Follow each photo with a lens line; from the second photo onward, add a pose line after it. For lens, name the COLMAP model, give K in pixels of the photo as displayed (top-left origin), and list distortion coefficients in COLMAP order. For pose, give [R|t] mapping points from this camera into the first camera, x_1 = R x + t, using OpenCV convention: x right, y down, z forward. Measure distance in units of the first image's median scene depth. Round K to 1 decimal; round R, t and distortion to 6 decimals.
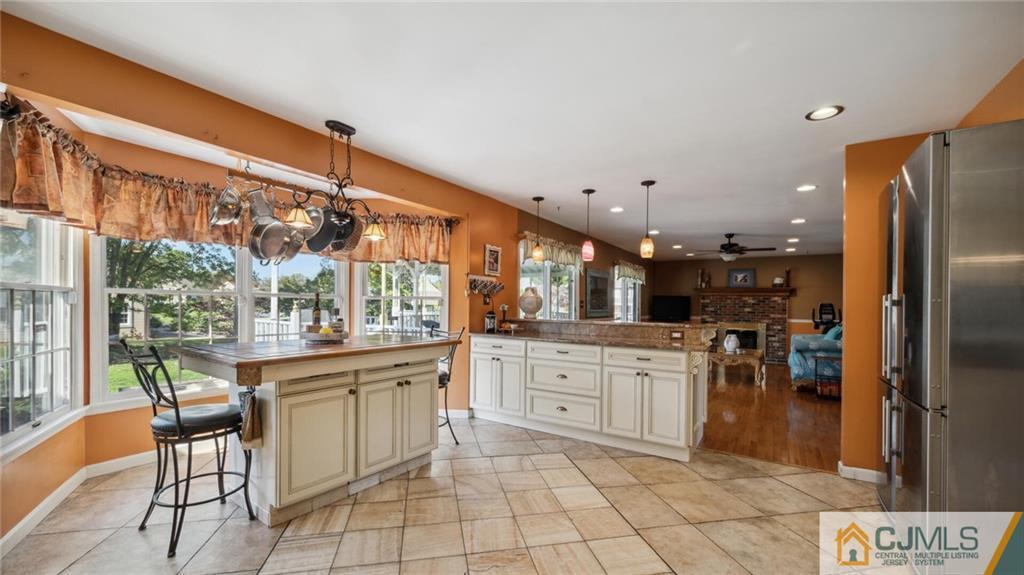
lens RADIAL K [[432.4, 0, 512.1], [0, 432.4, 297.9], [0, 0, 1]] dist [-0.001446, -0.000079]
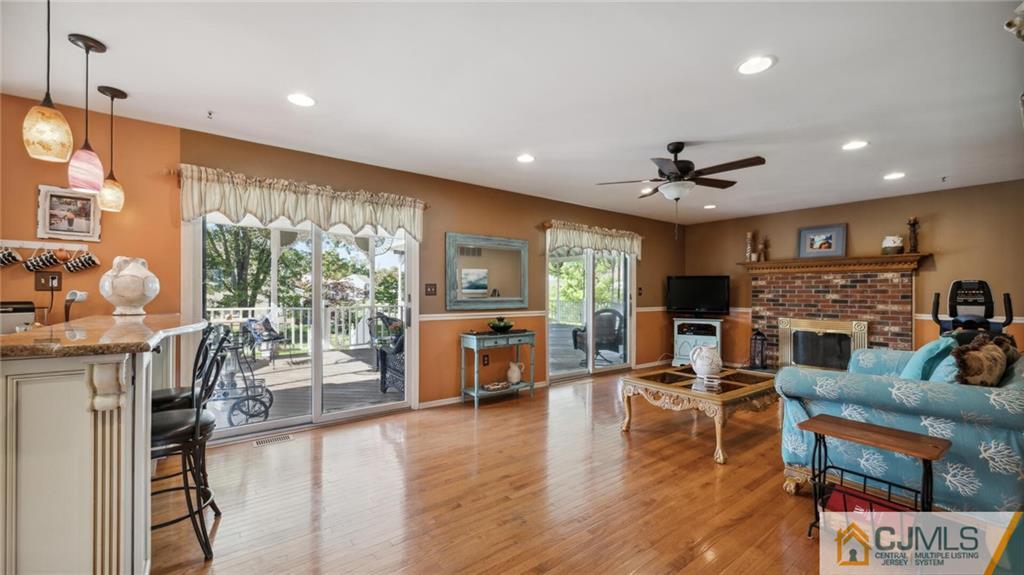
lens RADIAL K [[419.7, 0, 512.0], [0, 419.7, 287.5], [0, 0, 1]] dist [-0.002114, -0.000130]
pose [[0.936416, -0.016980, -0.350481, 0.354549], [0.016011, 0.999856, -0.005662, 0.012082], [0.350526, -0.000309, 0.936553, 0.346674]]
